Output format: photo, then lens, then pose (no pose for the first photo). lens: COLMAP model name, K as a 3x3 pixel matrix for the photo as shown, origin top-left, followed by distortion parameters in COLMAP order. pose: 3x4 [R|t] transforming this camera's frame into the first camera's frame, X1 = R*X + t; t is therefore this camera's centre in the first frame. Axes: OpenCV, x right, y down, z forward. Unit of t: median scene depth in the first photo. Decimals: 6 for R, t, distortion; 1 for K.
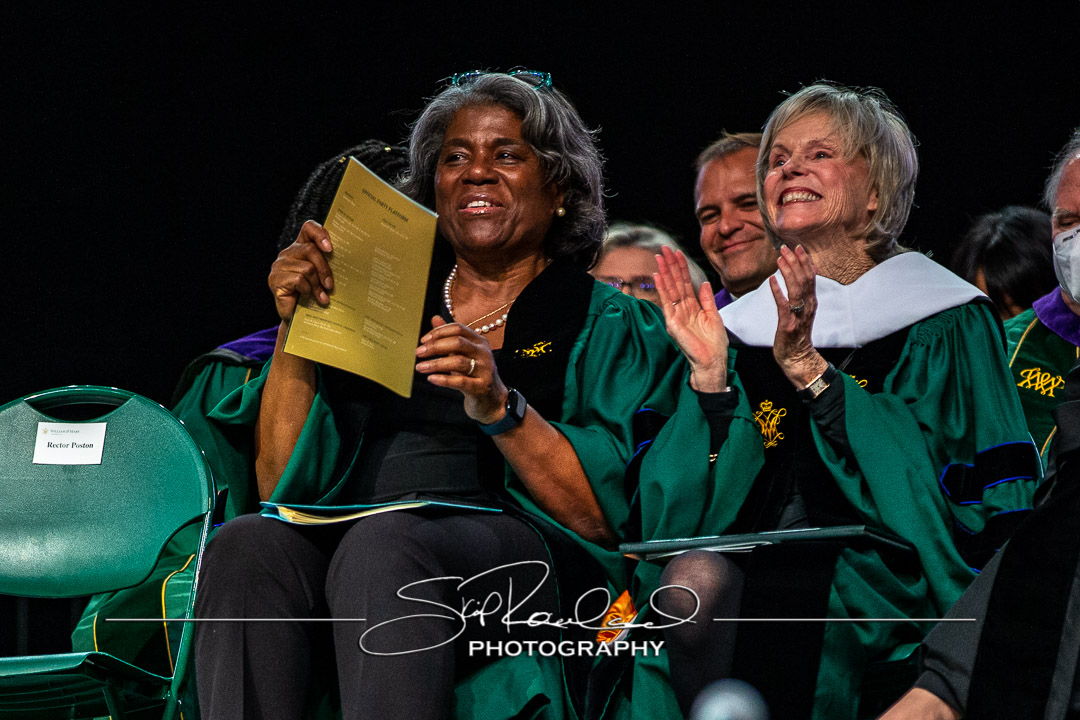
lens RADIAL K [[6250.9, 0, 363.9], [0, 6250.9, 359.8], [0, 0, 1]] dist [-1.296460, 14.728143]
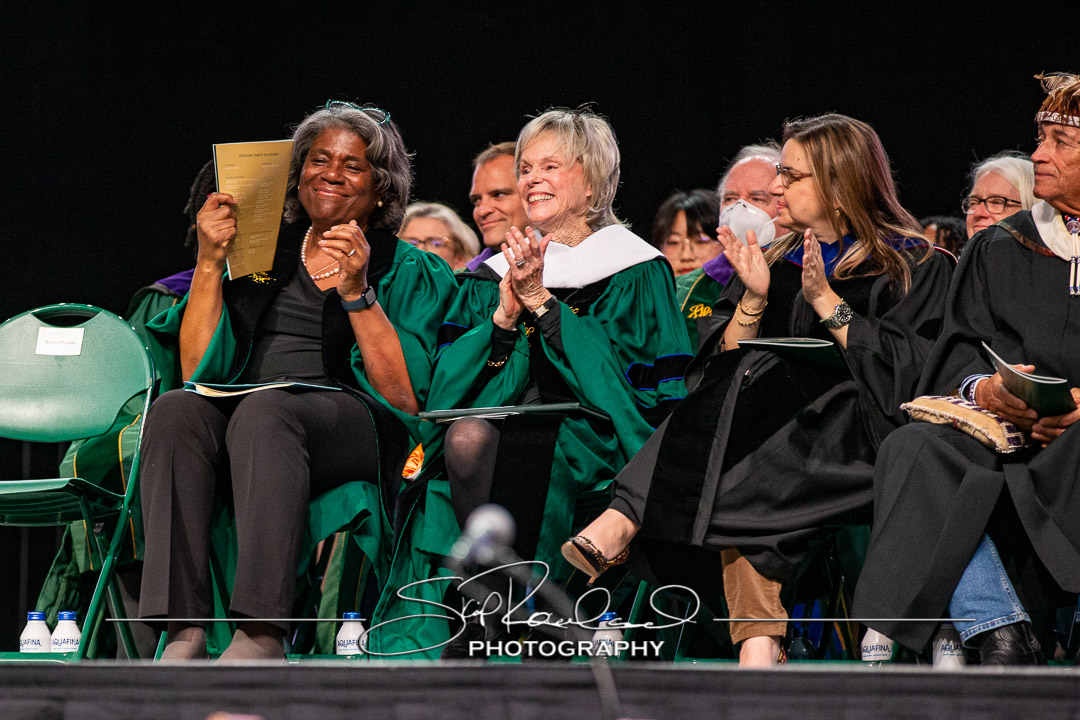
lens RADIAL K [[6250.9, 0, 363.9], [0, 6250.9, 359.8], [0, 0, 1]] dist [-1.296460, 14.728143]
pose [[0.999120, 0.017333, 0.038191, -0.031196], [-0.017708, 0.999798, 0.009496, 0.002095], [-0.038018, -0.010164, 0.999225, -0.535543]]
